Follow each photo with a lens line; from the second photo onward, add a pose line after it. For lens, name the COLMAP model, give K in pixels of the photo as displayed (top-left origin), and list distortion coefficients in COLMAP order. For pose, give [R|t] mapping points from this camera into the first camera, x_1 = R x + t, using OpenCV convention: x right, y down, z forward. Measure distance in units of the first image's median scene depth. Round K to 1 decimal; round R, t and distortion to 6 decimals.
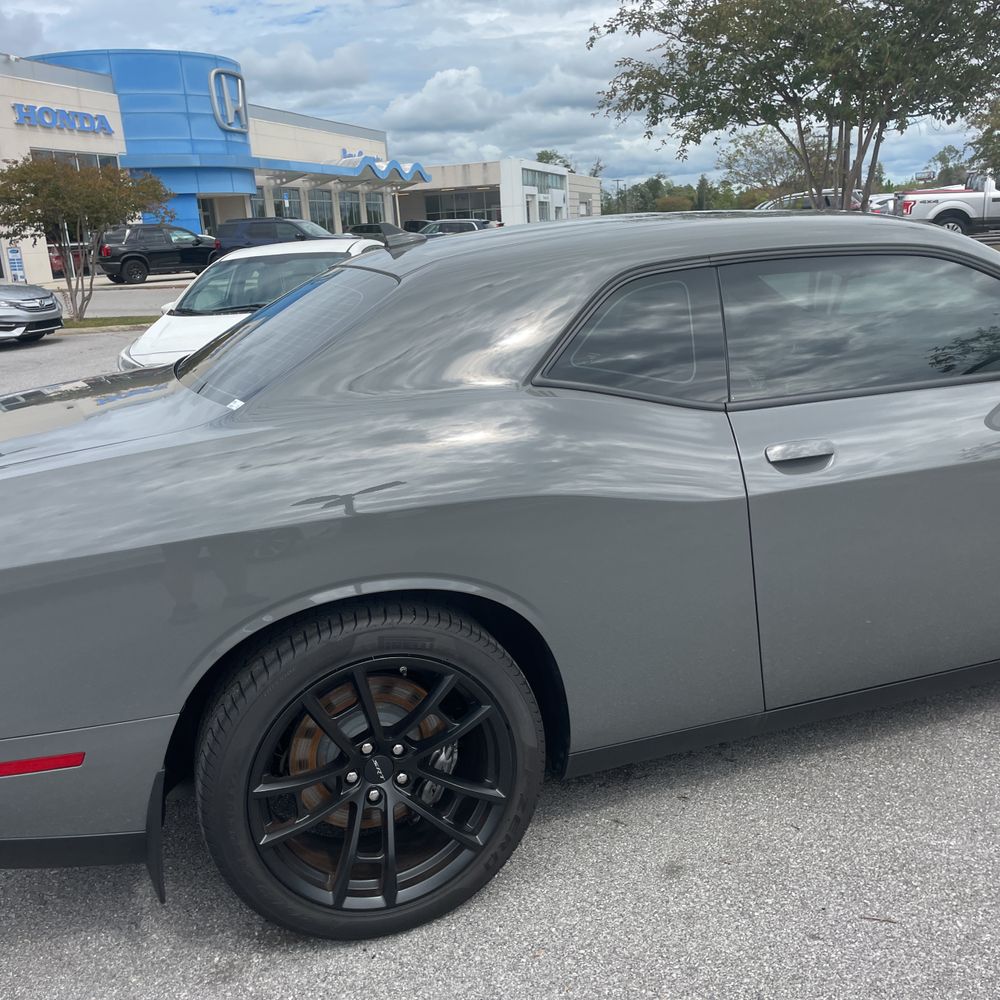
lens RADIAL K [[1021.2, 0, 499.6], [0, 1021.2, 499.3], [0, 0, 1]] dist [0.027376, 0.000000]
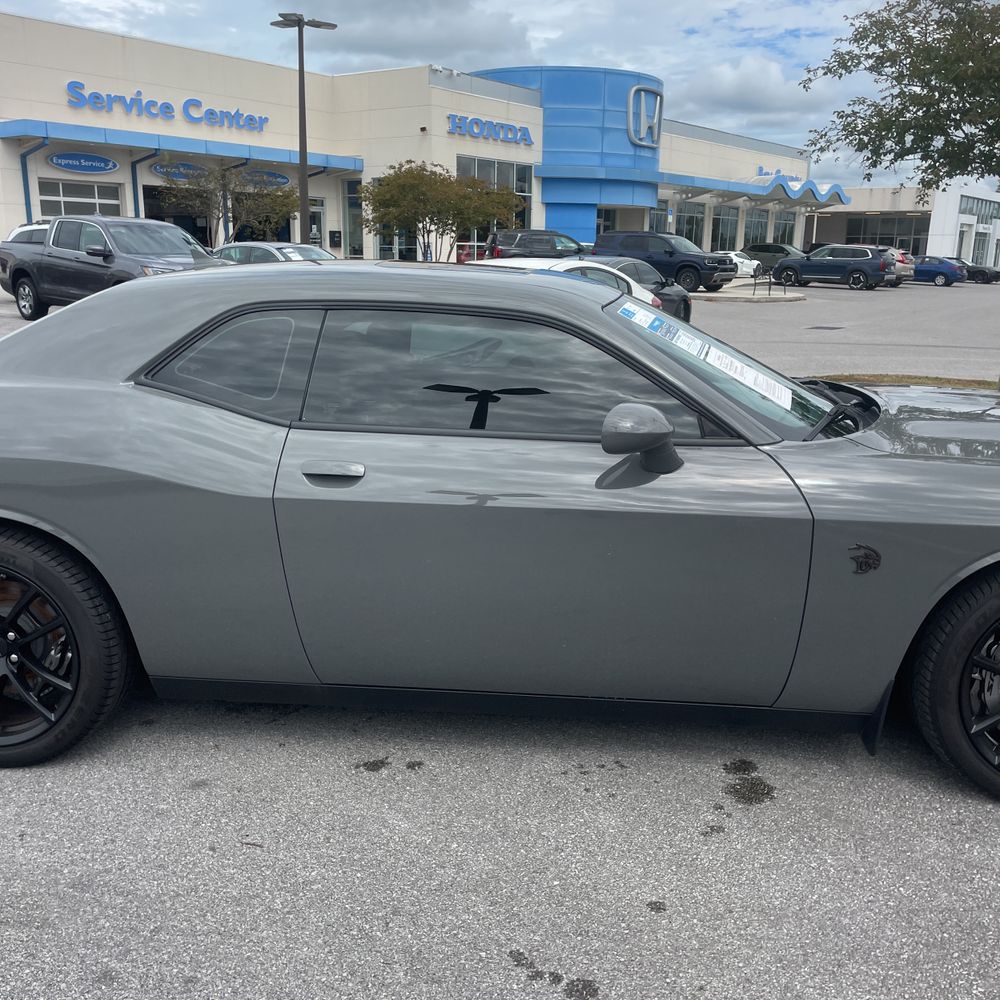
lens RADIAL K [[1021.2, 0, 511.9], [0, 1021.2, 505.8], [0, 0, 1]] dist [0.027376, 0.000000]
pose [[0.918567, 0.167966, -0.357802, 0.939513], [-0.170033, 0.985097, 0.025925, -0.072596], [0.356824, 0.037024, 0.933438, -0.045221]]
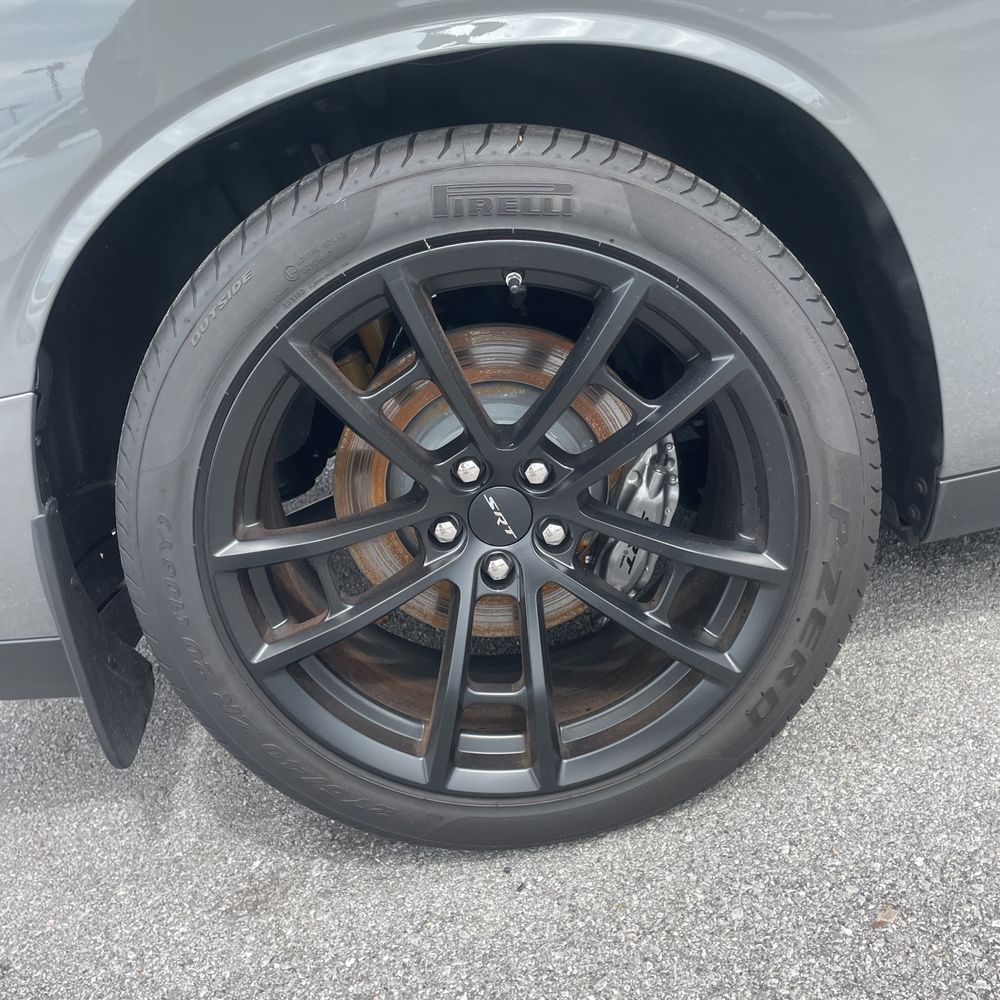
lens RADIAL K [[992.9, 0, 489.9], [0, 992.9, 498.2], [0, 0, 1]] dist [0.055158, 0.000000]
pose [[0.942223, -0.046231, -0.331780, 0.029023], [0.095786, 0.986260, 0.134596, 0.185718], [0.320998, -0.158600, 0.933706, 0.547258]]
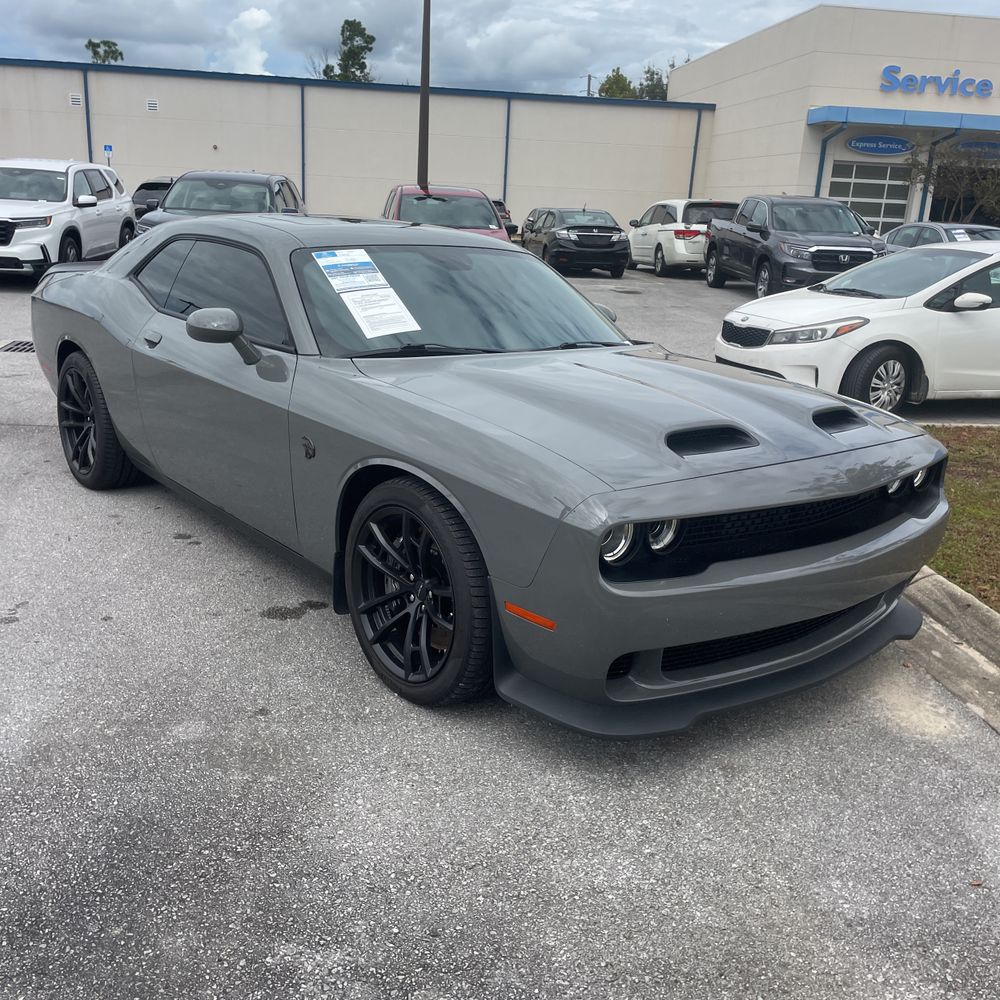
lens RADIAL K [[1021.2, 0, 495.7], [0, 1021.2, 502.2], [0, 0, 1]] dist [0.027376, 0.000000]
pose [[0.346059, 0.336593, -0.875756, 2.377778], [-0.306083, 0.922863, 0.233747, -0.420834], [0.886880, 0.187164, 0.422391, 0.822925]]
